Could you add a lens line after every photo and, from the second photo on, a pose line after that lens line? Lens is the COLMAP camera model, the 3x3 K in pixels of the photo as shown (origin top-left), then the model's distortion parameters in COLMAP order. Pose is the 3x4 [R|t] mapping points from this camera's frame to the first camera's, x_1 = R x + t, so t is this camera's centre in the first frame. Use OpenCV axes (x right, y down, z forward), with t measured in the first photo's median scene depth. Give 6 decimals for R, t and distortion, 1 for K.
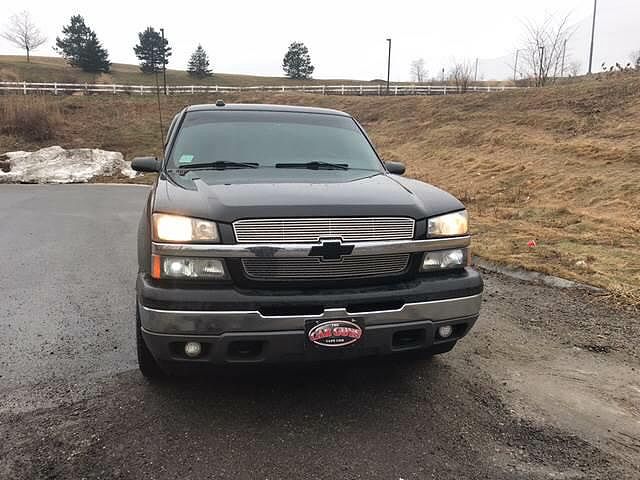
lens RADIAL K [[522.3, 0, 317.3], [0, 522.3, 239.6], [0, 0, 1]] dist [0.023867, -0.019068]
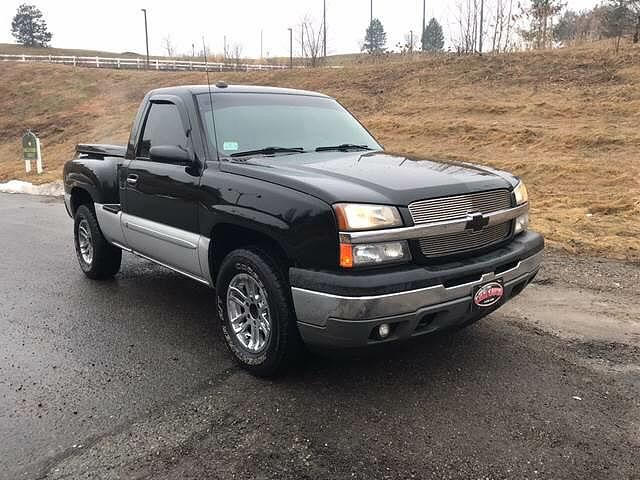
lens RADIAL K [[522.3, 0, 319.0], [0, 522.3, 240.5], [0, 0, 1]] dist [0.023867, -0.019068]
pose [[0.892815, -0.113352, 0.435927, -0.239810], [0.093903, 0.993392, 0.065987, -0.014989], [-0.440526, -0.017979, 0.897560, 0.039843]]
